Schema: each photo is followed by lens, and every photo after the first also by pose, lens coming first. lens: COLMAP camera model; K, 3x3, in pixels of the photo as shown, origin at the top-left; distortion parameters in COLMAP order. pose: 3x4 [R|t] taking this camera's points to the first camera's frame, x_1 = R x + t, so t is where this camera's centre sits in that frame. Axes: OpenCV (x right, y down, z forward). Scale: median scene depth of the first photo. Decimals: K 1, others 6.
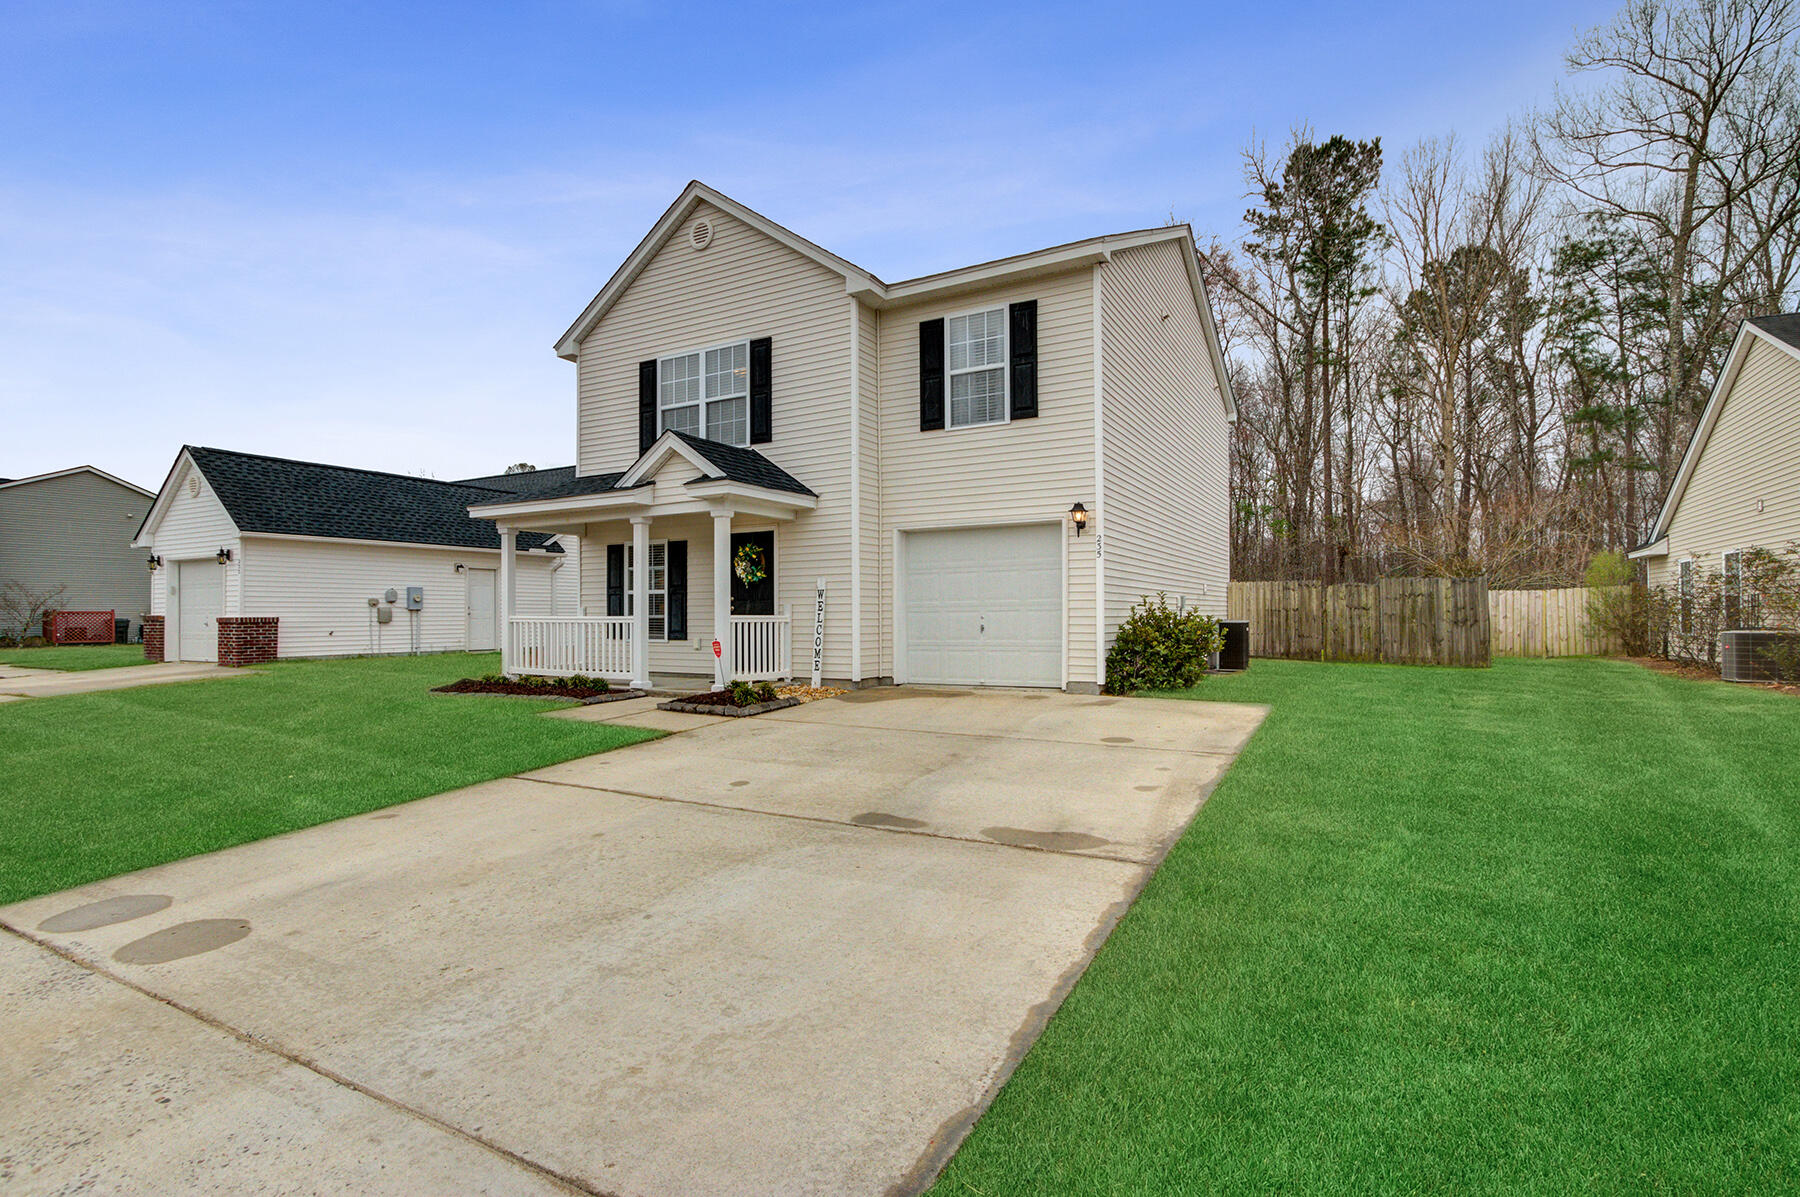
lens RADIAL K [[911.8, 0, 893.7], [0, 911.8, 603.3], [0, 0, 1]] dist [0.002880, 0.004107]
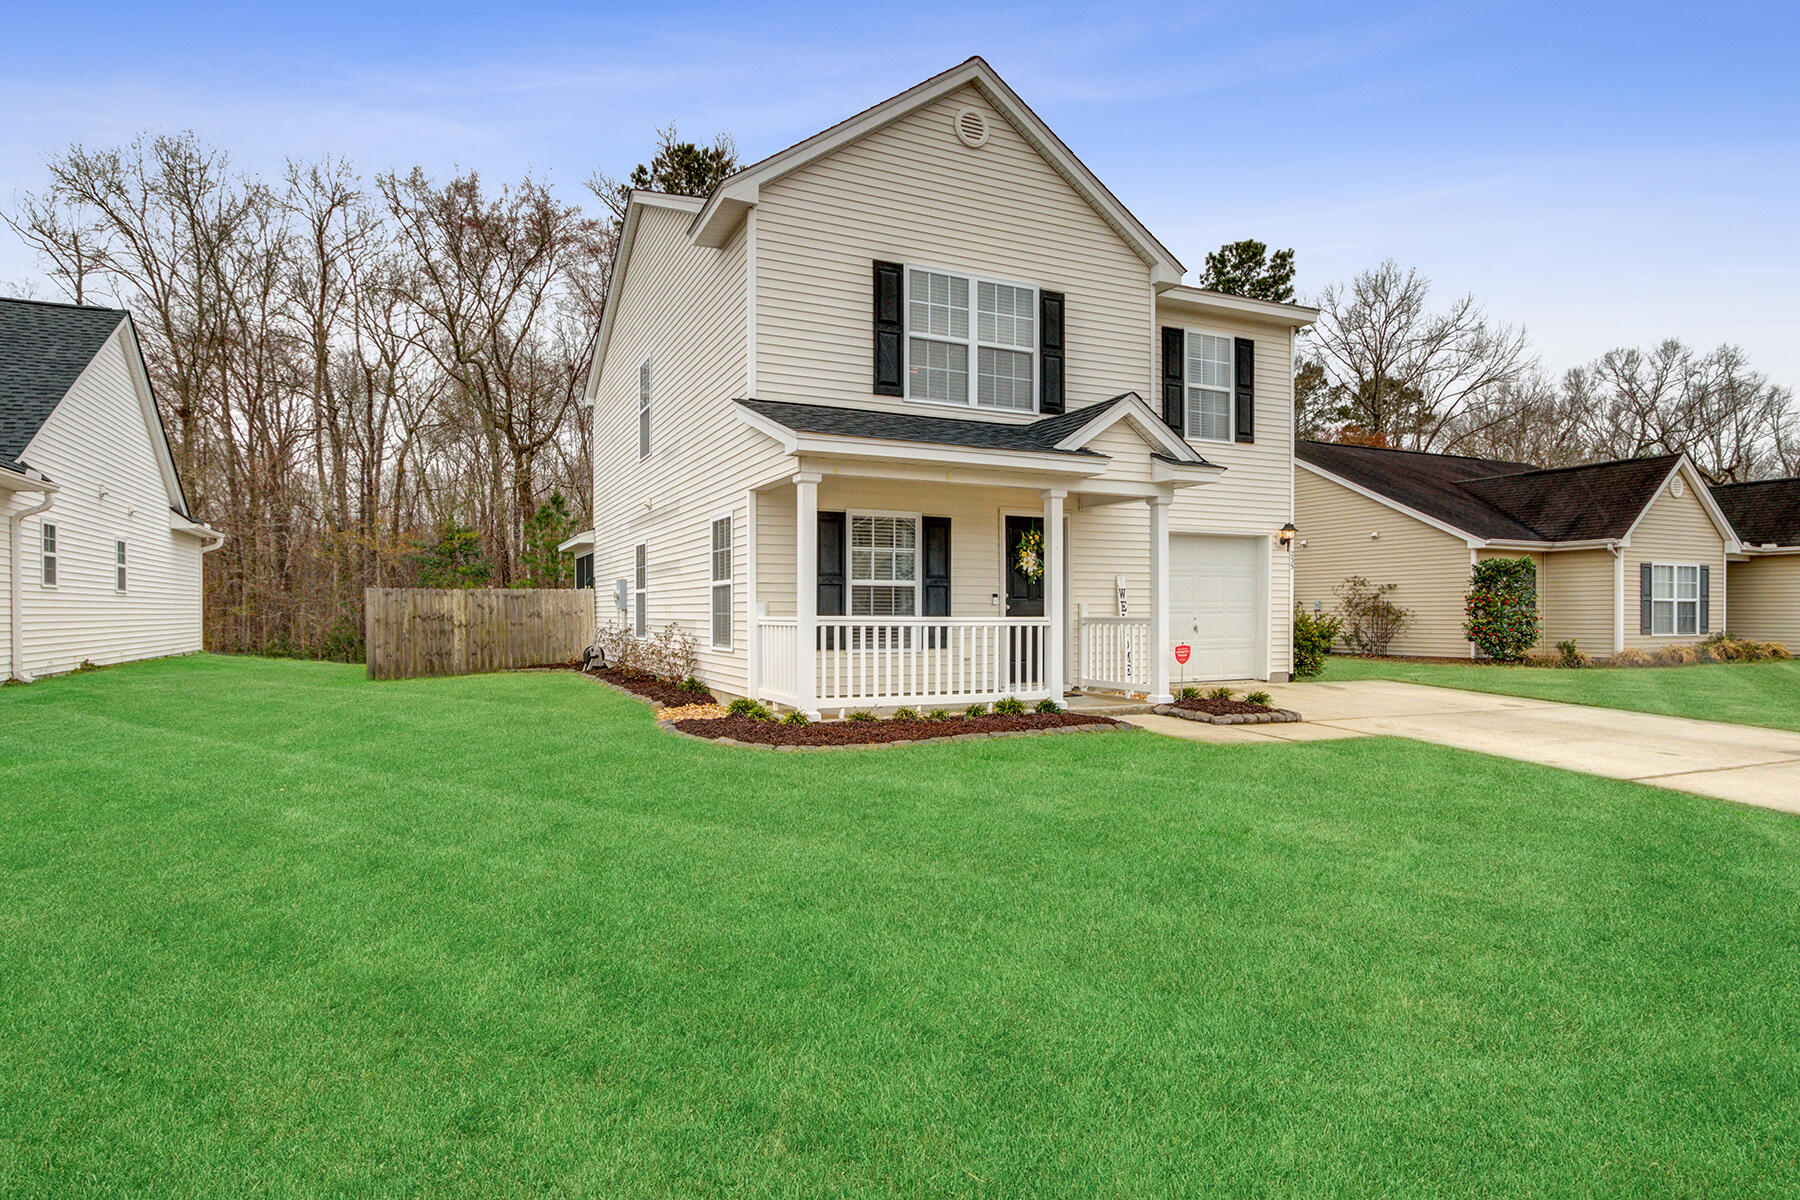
lens RADIAL K [[998.6, 0, 888.9], [0, 998.6, 605.3], [0, 0, 1]] dist [0.005301, -0.000657]
pose [[0.542289, 0.010360, 0.840128, -1.012129], [-0.013275, 0.999905, -0.003762, 0.008349], [-0.840087, -0.009113, 0.542375, 0.622805]]
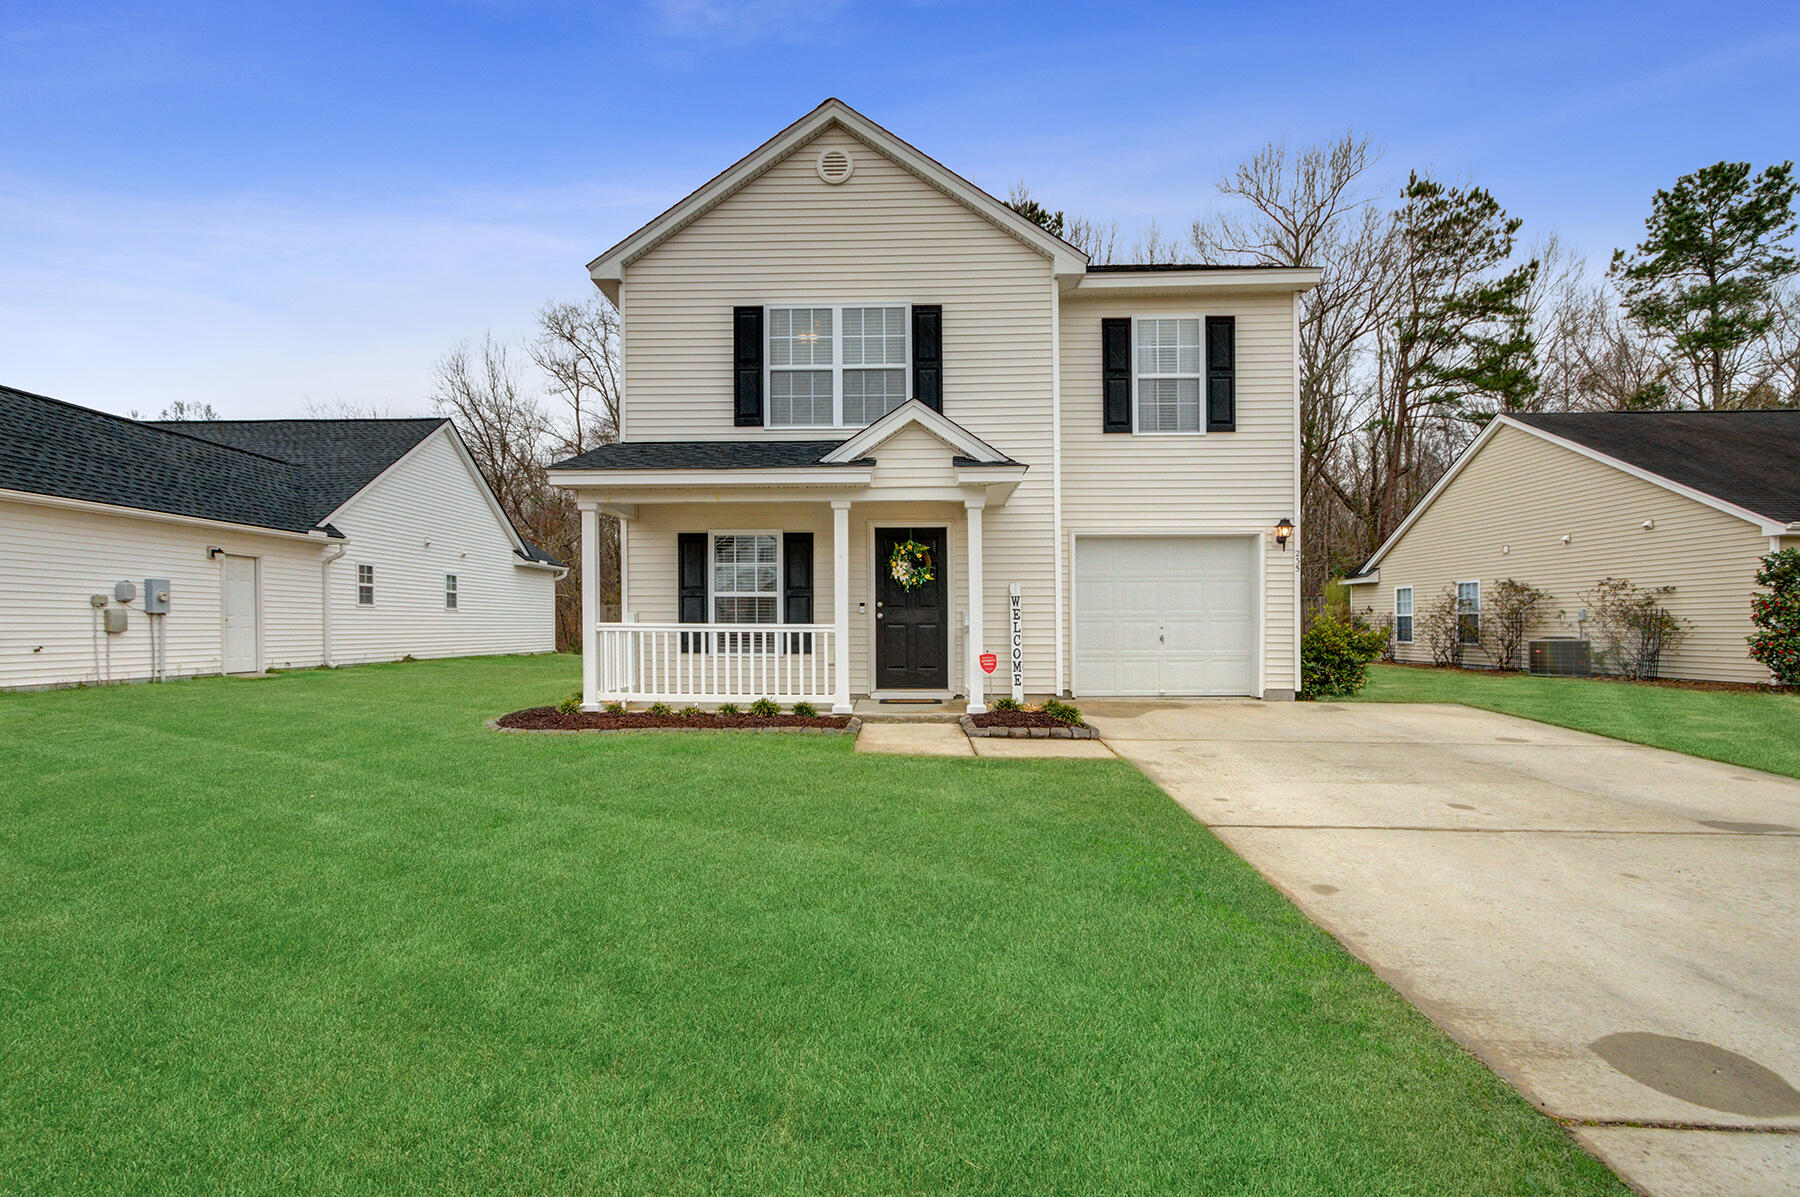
lens RADIAL K [[911.8, 0, 914.2], [0, 911.8, 624.3], [0, 0, 1]] dist [0.002880, 0.004107]
pose [[0.875029, 0.006094, 0.484032, -0.576327], [-0.010495, 0.999925, 0.006383, 0.007803], [-0.483957, -0.010665, 0.875027, 0.245992]]
